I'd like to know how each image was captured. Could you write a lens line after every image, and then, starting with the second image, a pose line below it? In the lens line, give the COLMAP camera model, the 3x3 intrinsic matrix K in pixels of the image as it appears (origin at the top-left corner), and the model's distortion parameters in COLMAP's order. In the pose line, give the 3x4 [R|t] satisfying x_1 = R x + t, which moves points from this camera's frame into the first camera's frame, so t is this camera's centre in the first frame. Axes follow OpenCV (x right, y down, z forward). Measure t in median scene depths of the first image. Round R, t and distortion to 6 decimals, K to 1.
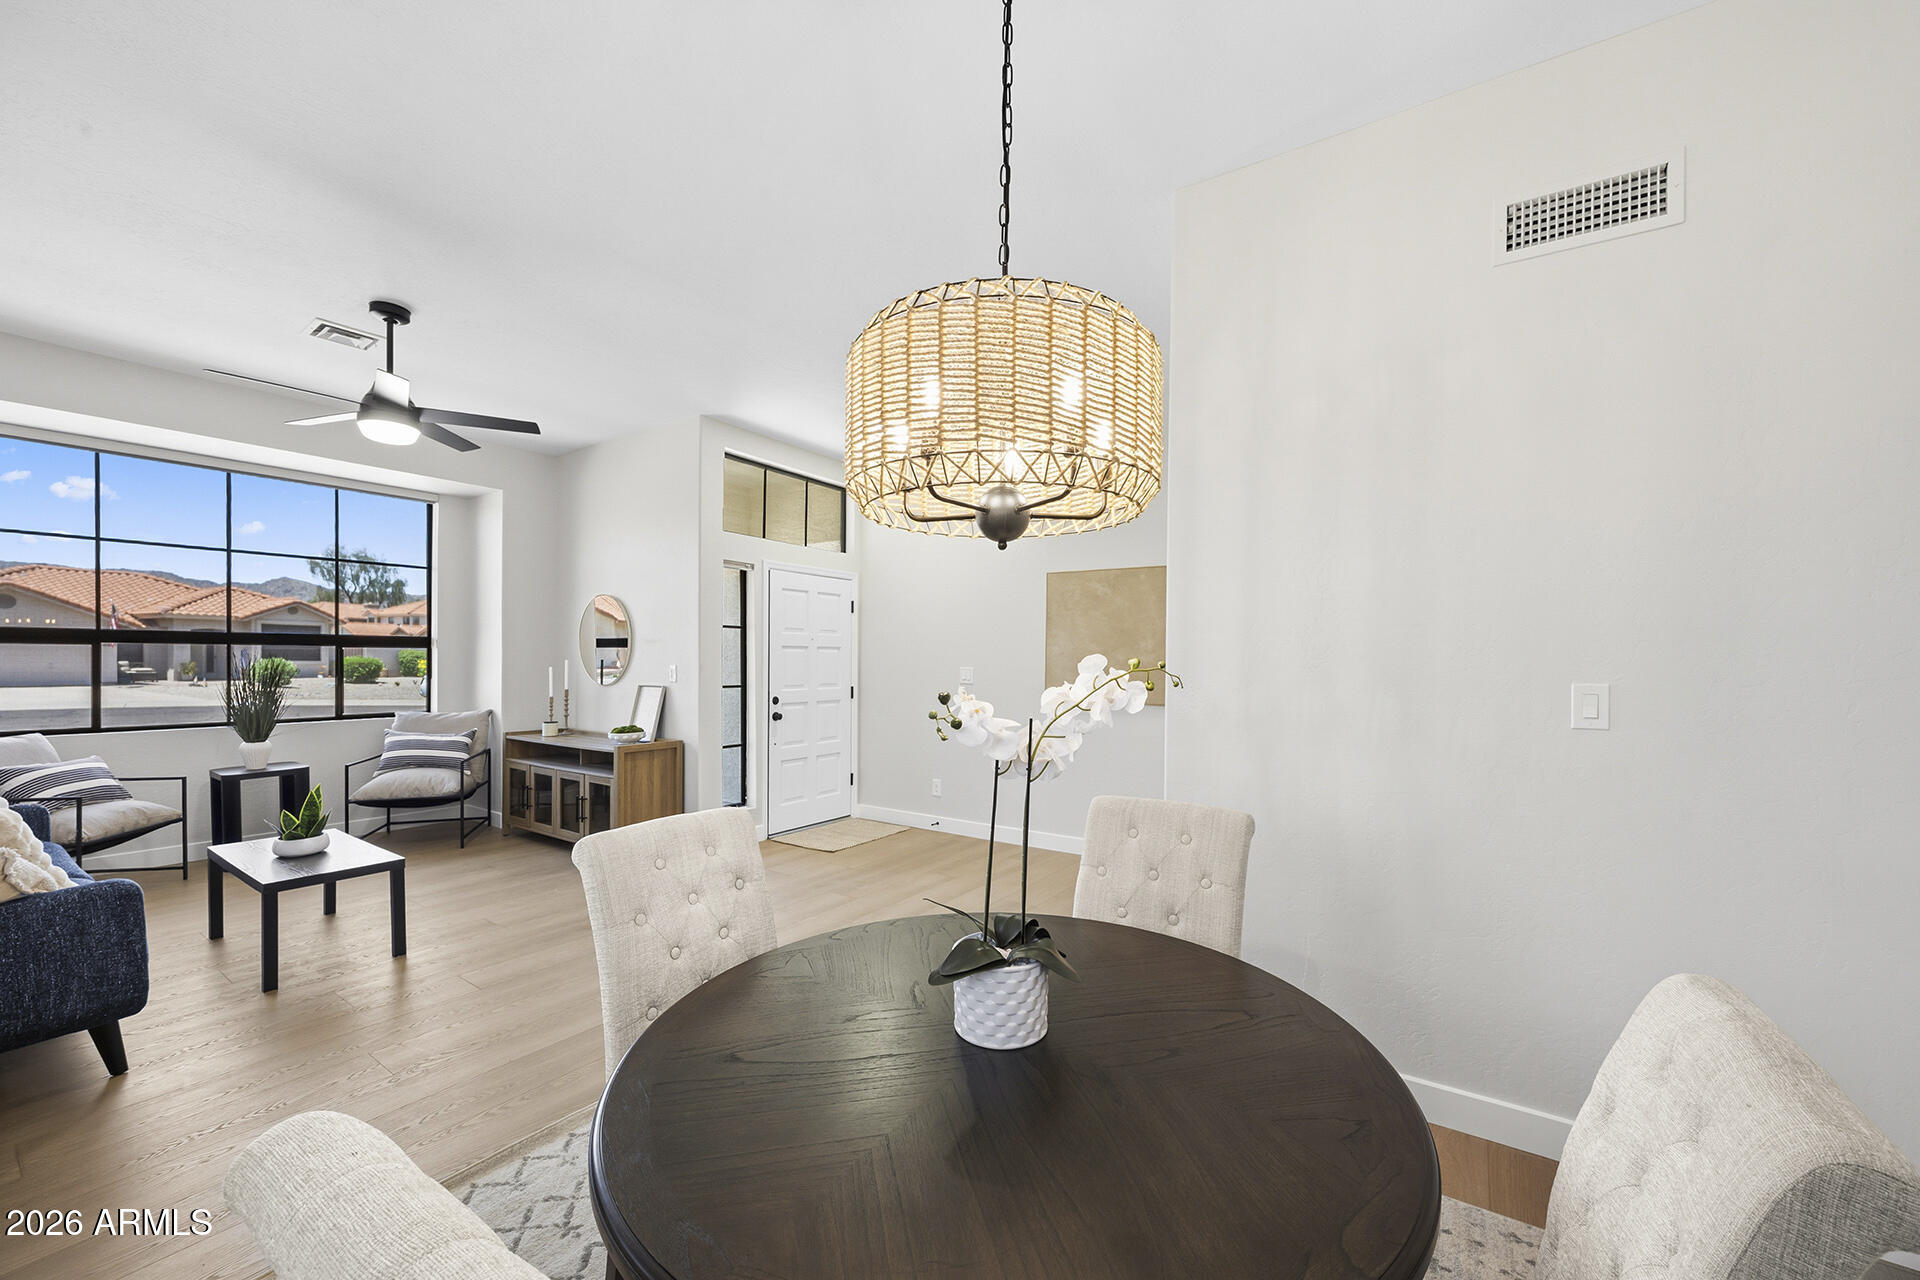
lens RADIAL K [[747.7, 0, 958.0], [0, 747.7, 643.7], [0, 0, 1]] dist [-0.000850, -0.000004]
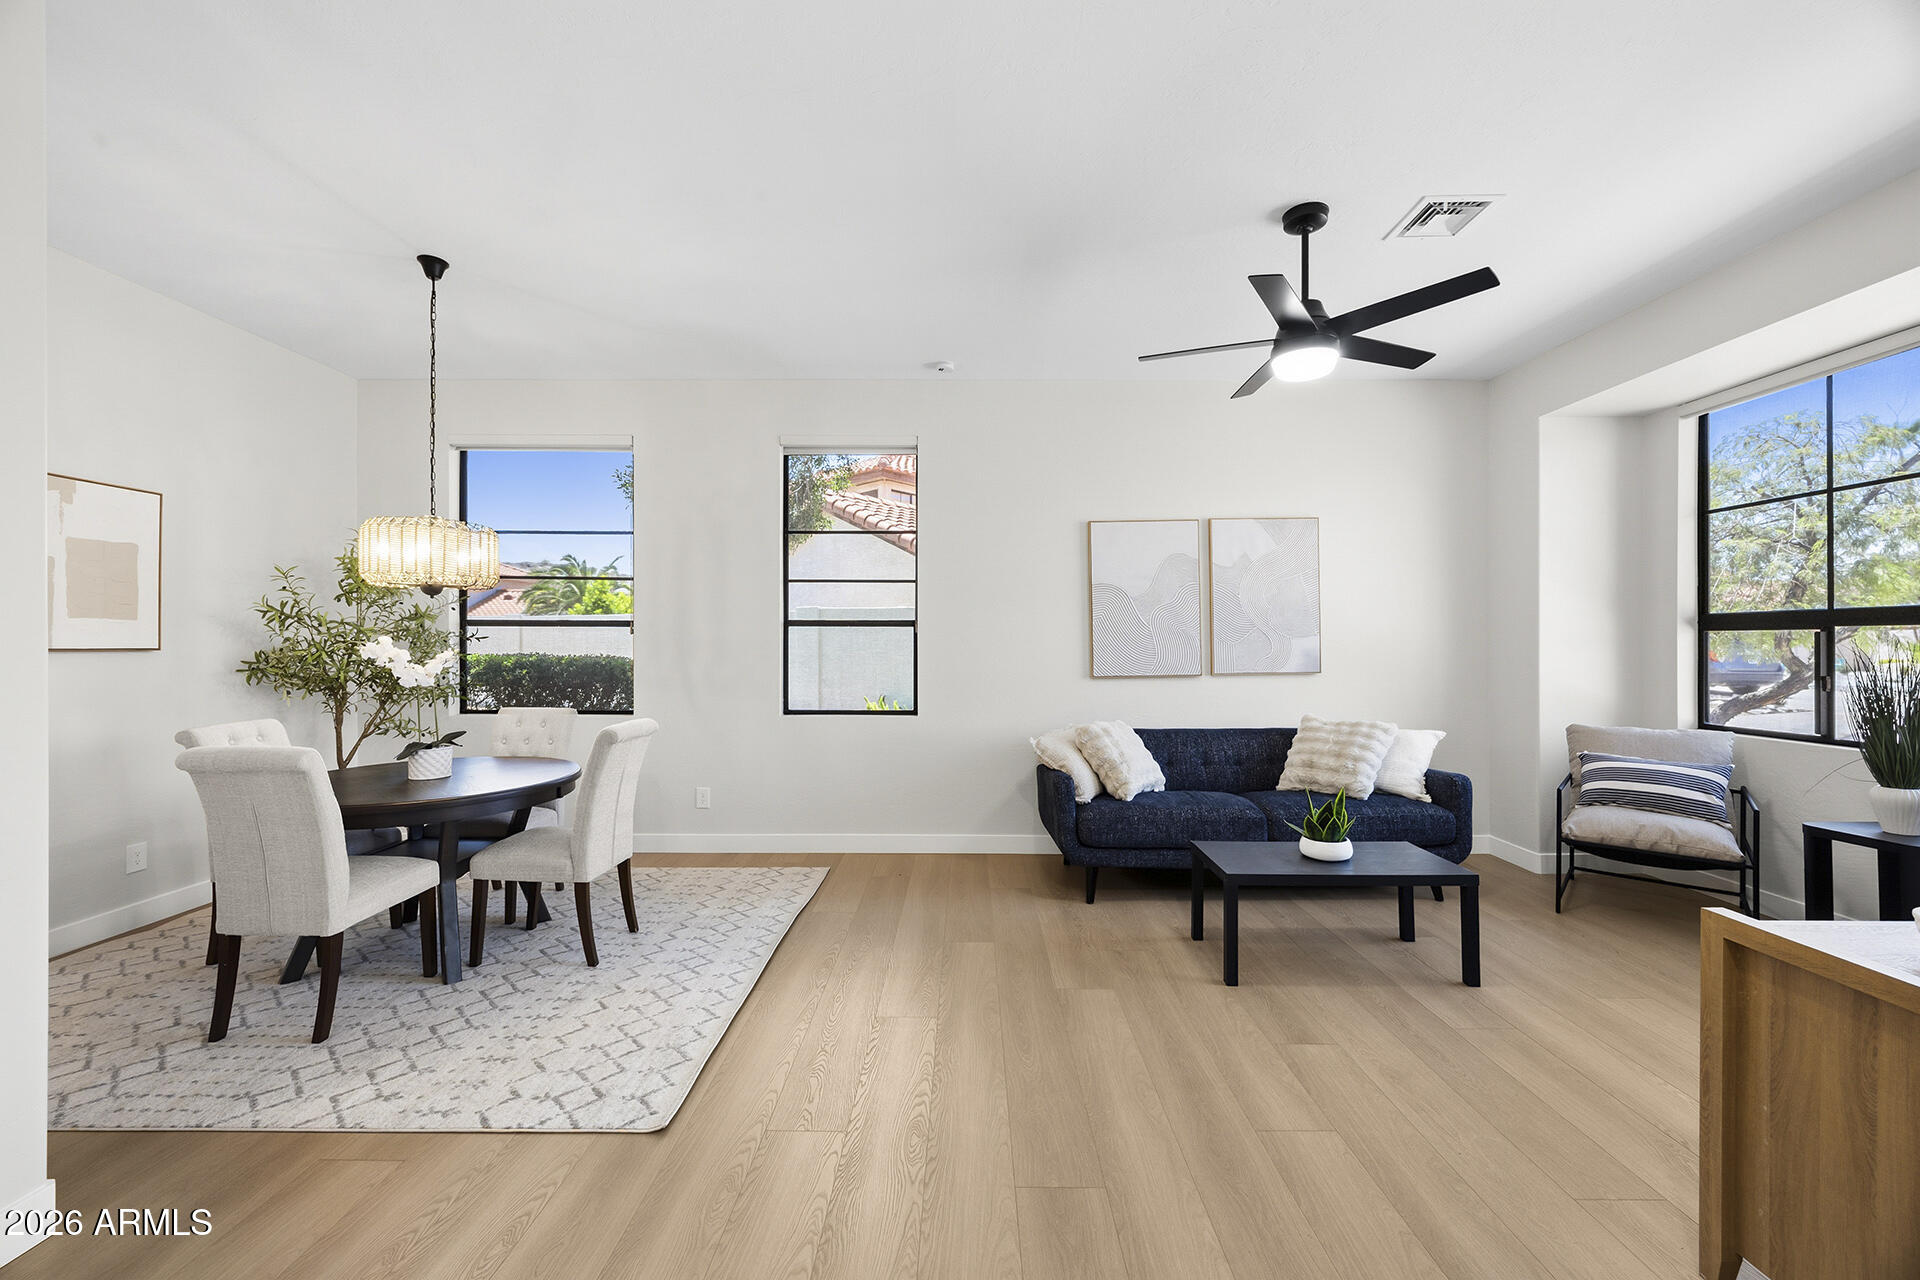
lens RADIAL K [[748.4, 0, 960.0], [0, 748.4, 640.0], [0, 0, 1]] dist [-0.000951, 0.000173]
pose [[-0.835929, -0.004276, -0.548821, 0.010249], [0.006409, 0.999825, -0.017551, 0.018972], [0.548801, -0.018188, -0.835755, 1.086569]]
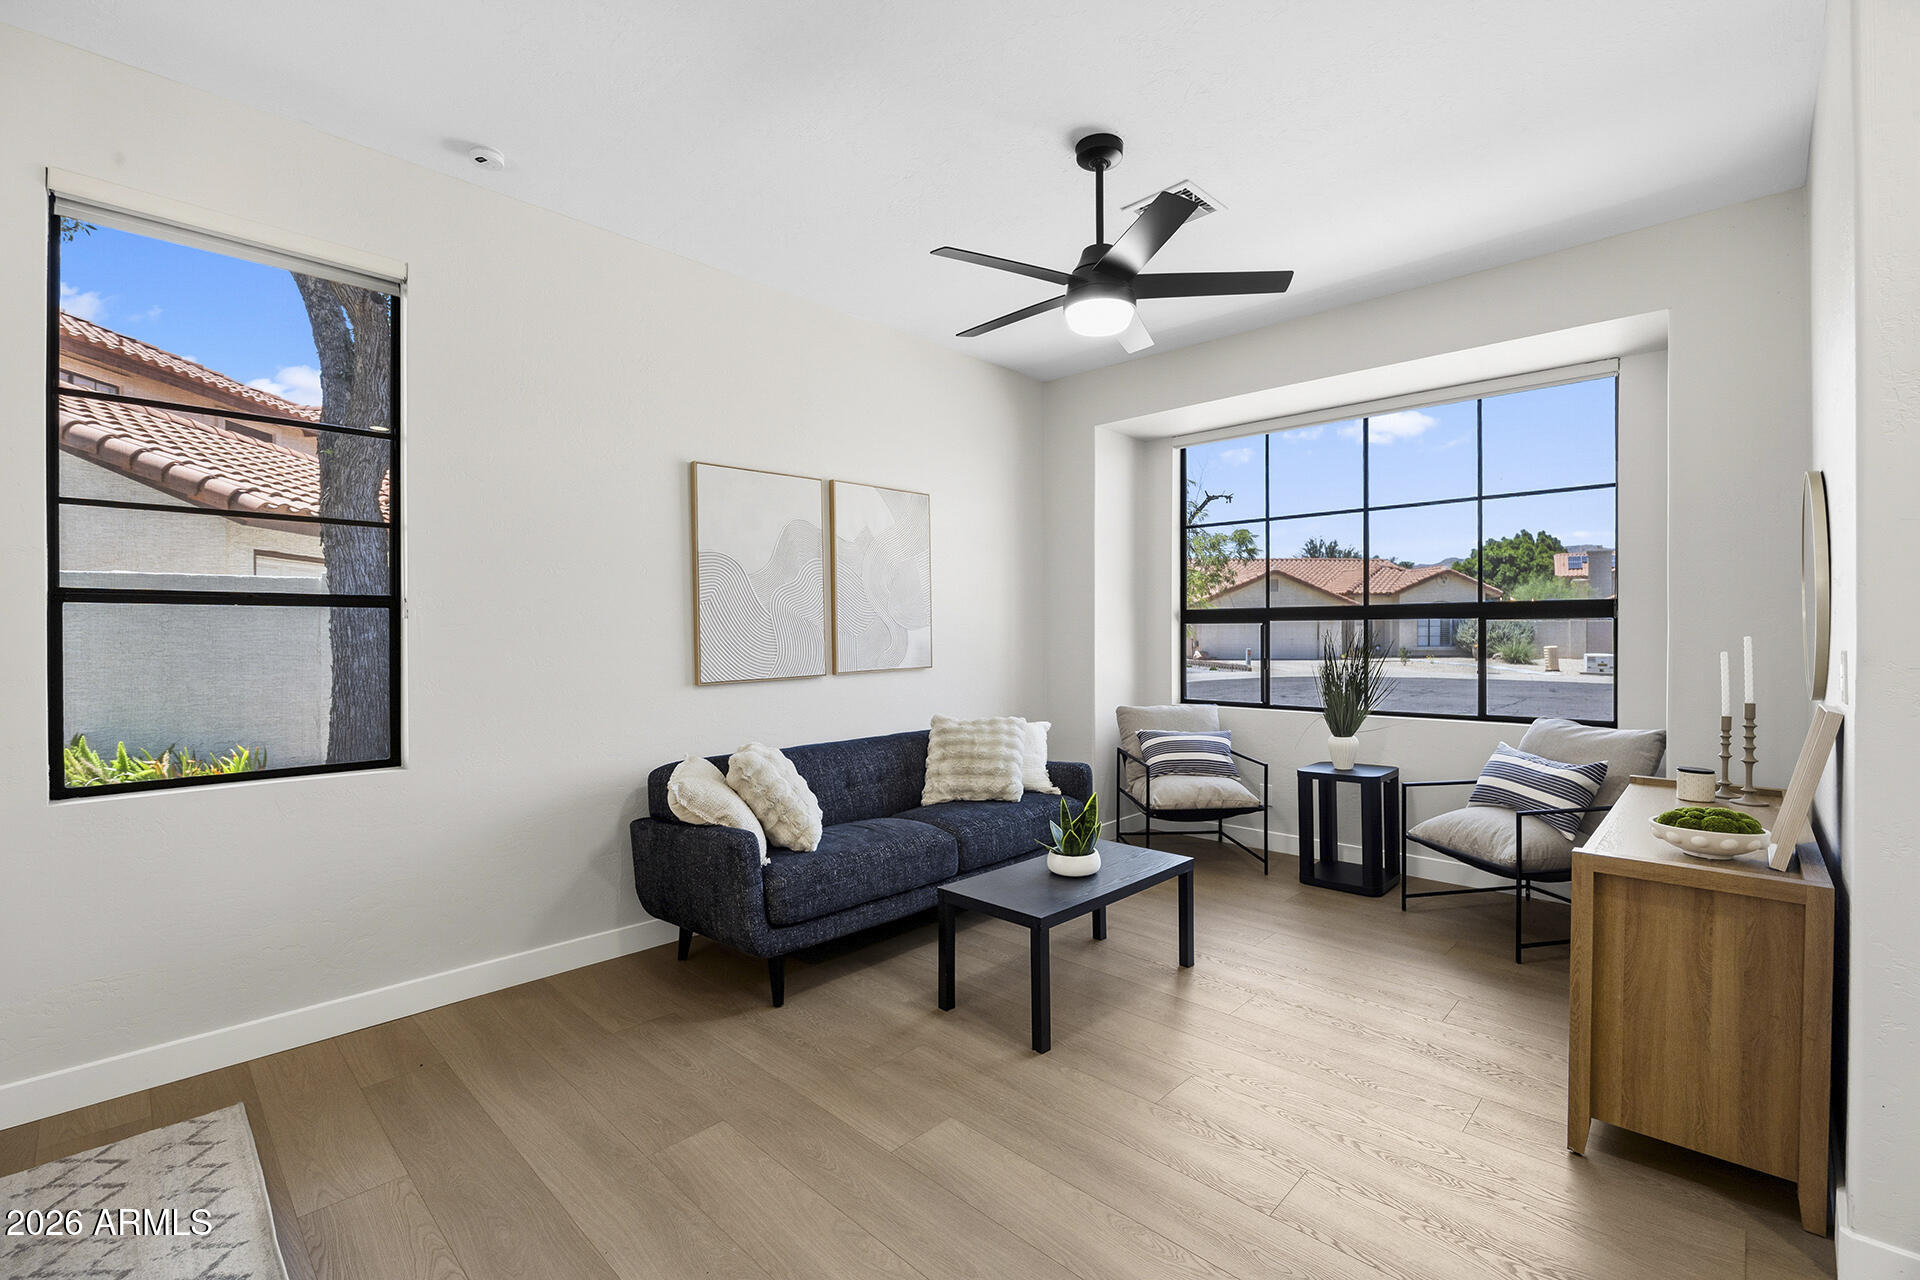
lens RADIAL K [[844.0, 0, 968.2], [0, 844.0, 640.9], [0, 0, 1]] dist [-0.014480, 0.000164]
pose [[-0.163060, 0.007535, -0.986587, 0.051668], [0.018126, 0.999825, 0.004641, 0.012534], [0.986450, -0.017126, -0.163168, 0.740039]]
